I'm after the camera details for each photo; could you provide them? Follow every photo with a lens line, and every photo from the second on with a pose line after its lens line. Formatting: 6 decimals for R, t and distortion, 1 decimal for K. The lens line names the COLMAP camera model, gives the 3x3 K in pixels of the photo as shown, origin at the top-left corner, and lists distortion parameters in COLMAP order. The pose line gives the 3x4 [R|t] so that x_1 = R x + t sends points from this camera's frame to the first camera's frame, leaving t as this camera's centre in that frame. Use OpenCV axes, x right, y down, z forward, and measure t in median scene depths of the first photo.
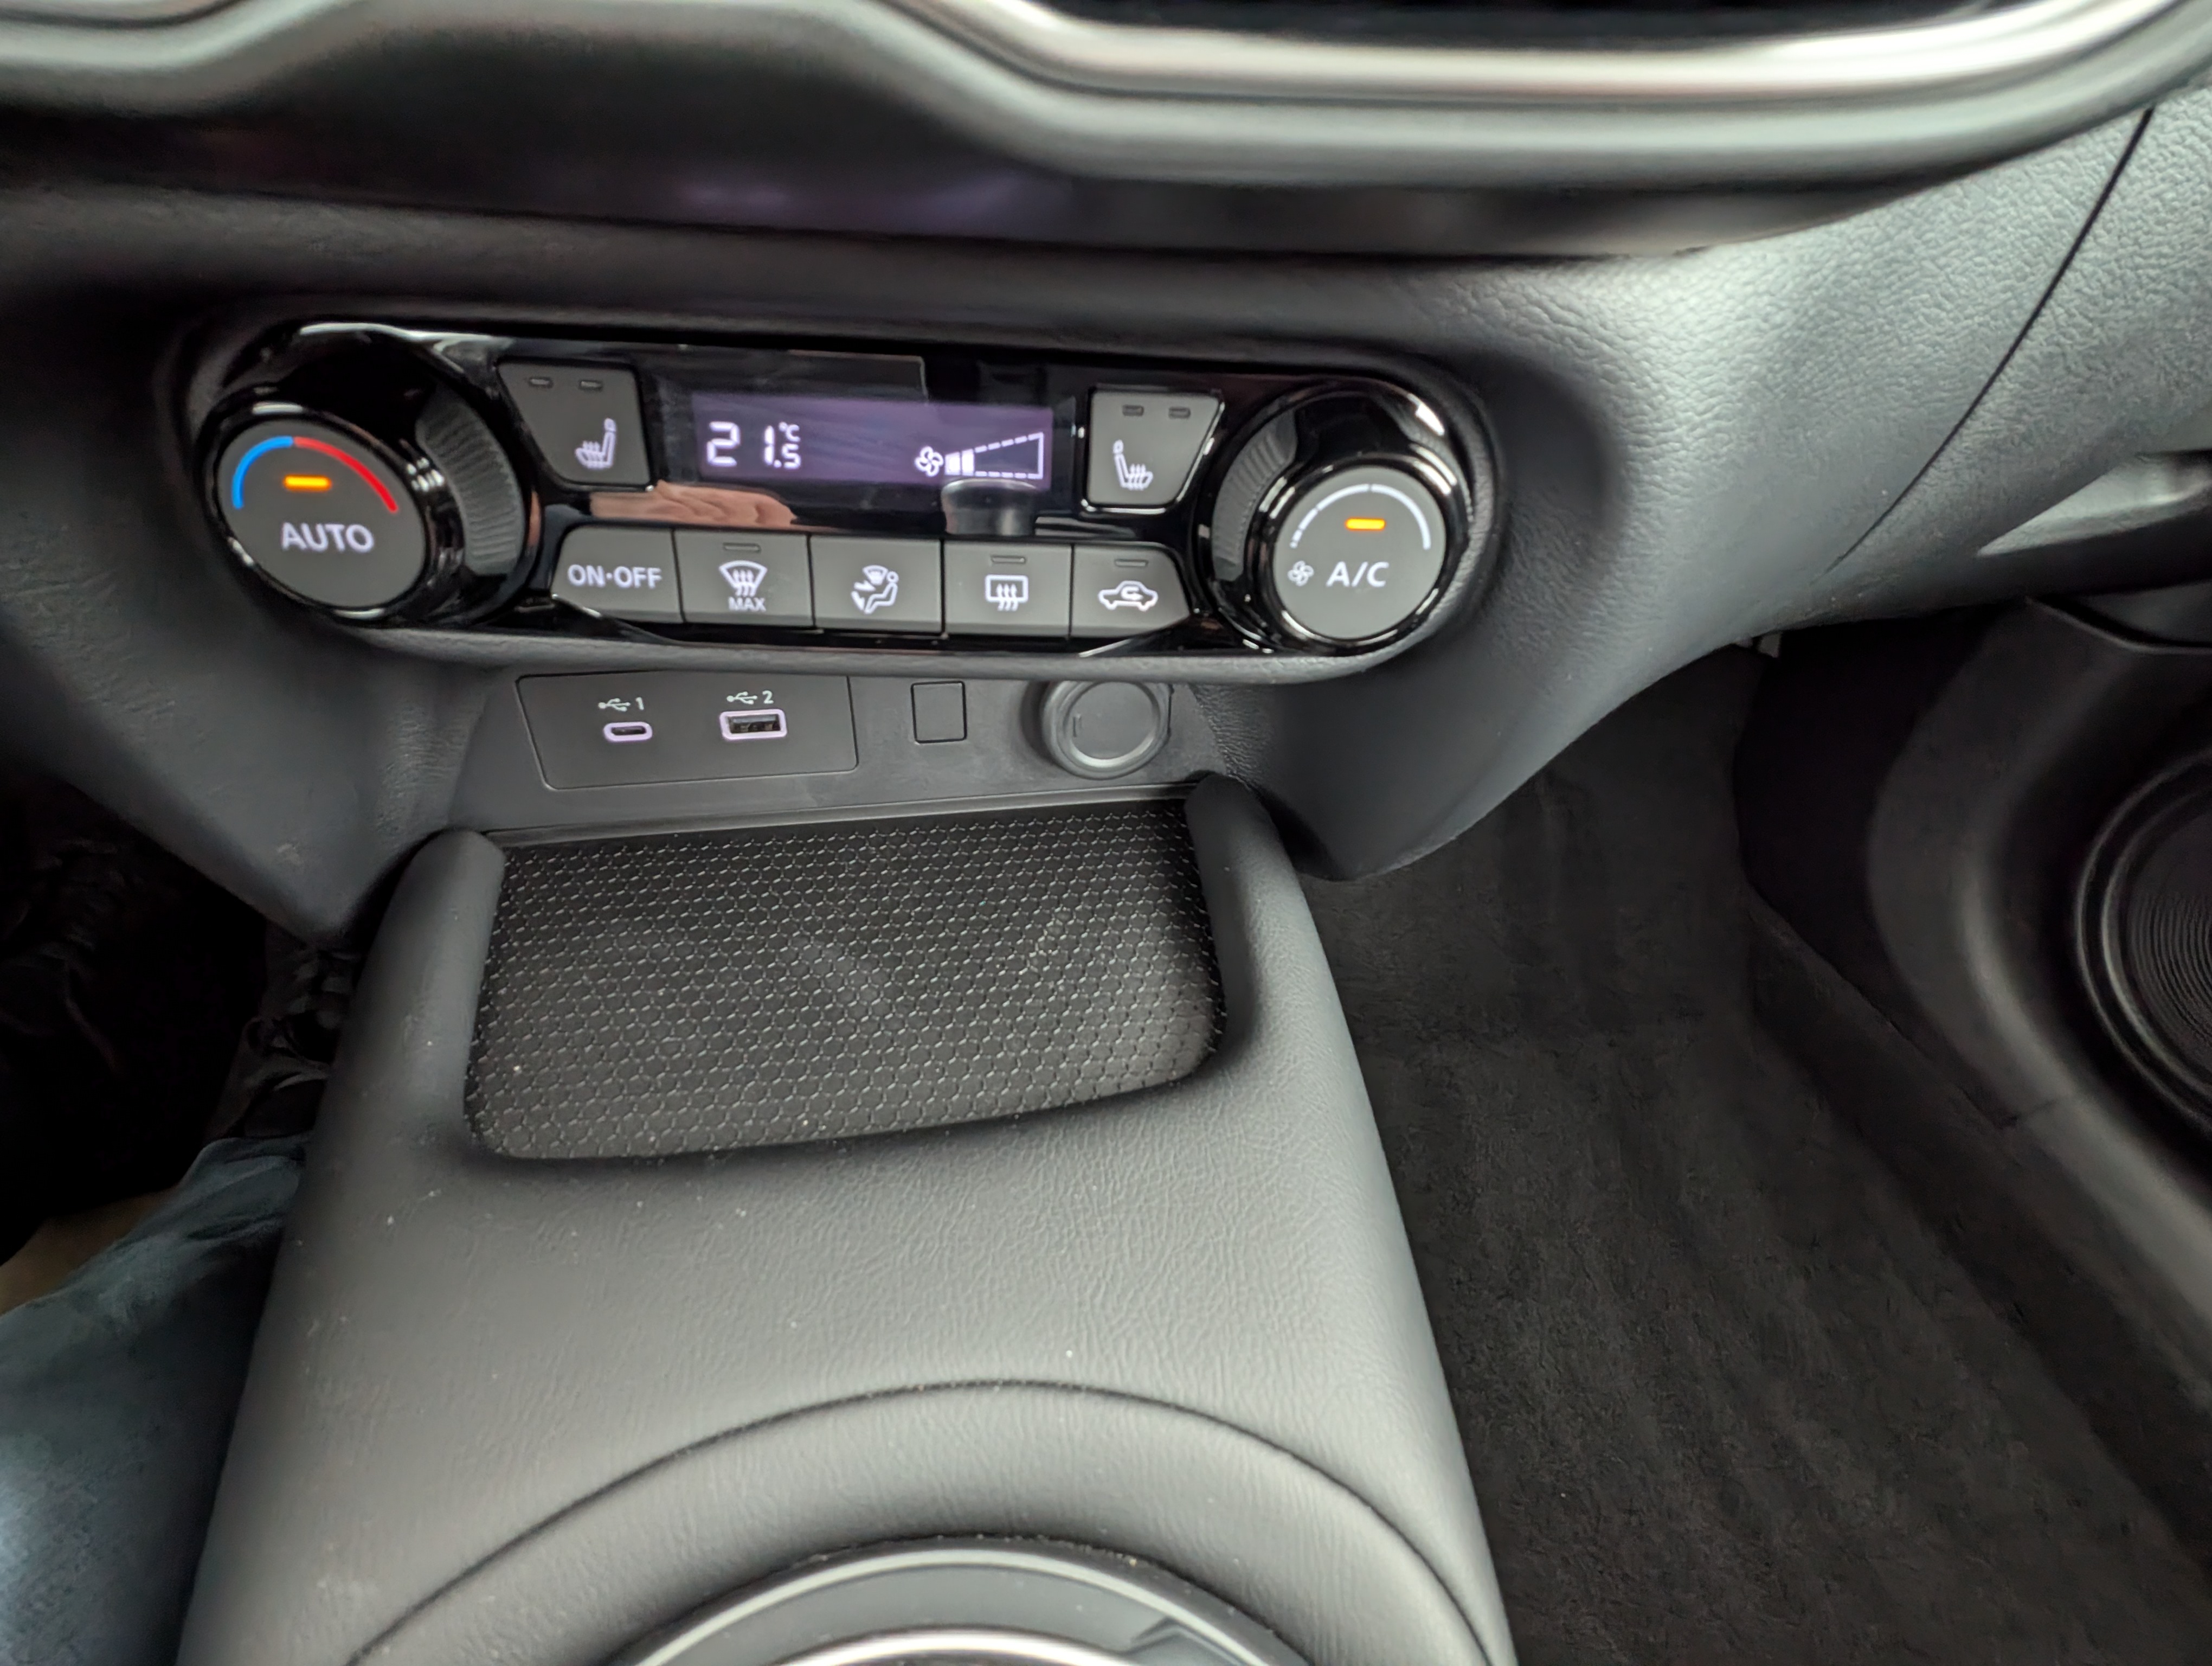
lens RADIAL K [[1035.2, 0, 1106.0], [0, 1035.2, 833.0], [0, 0, 1]] dist [0.000769, -0.001451]
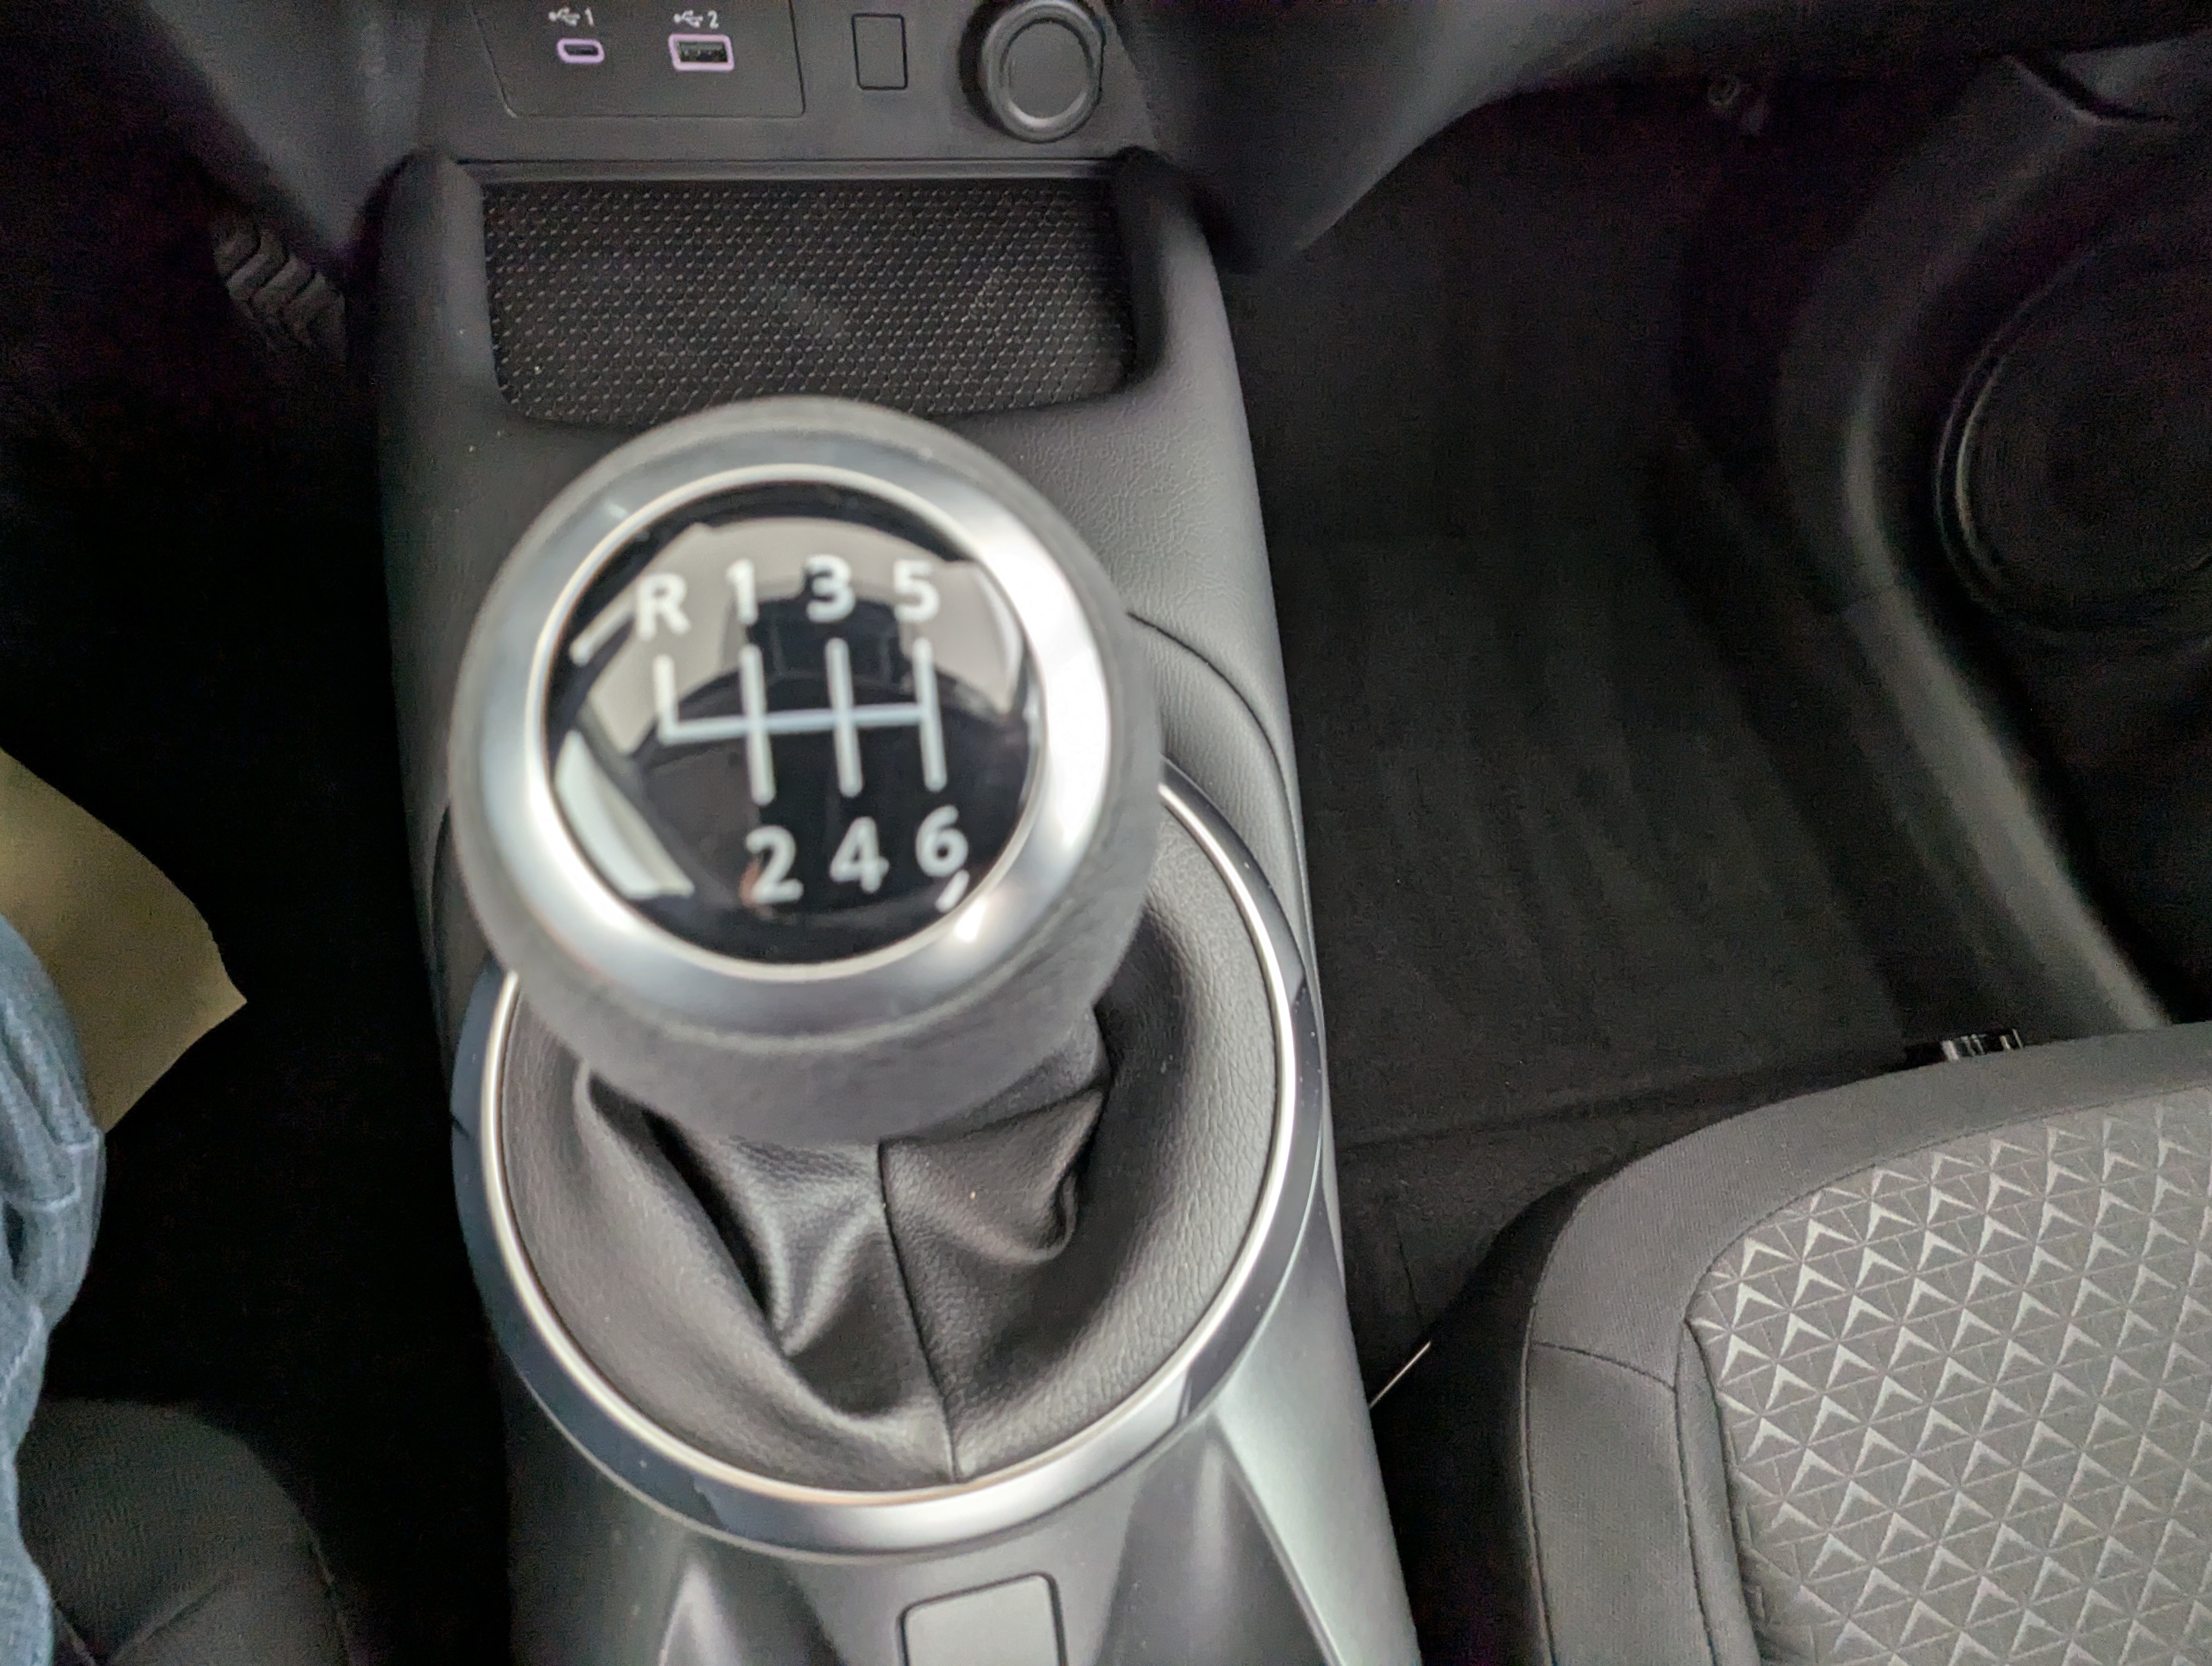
lens RADIAL K [[1046.5, 0, 1106.0], [0, 1046.5, 833.0], [0, 0, 1]] dist [-0.001886, 0.000276]
pose [[0.998462, 0.016588, 0.052906, 0.024489], [-0.035645, 0.922920, 0.383338, 0.205088], [-0.042469, -0.384634, 0.922092, -0.295193]]
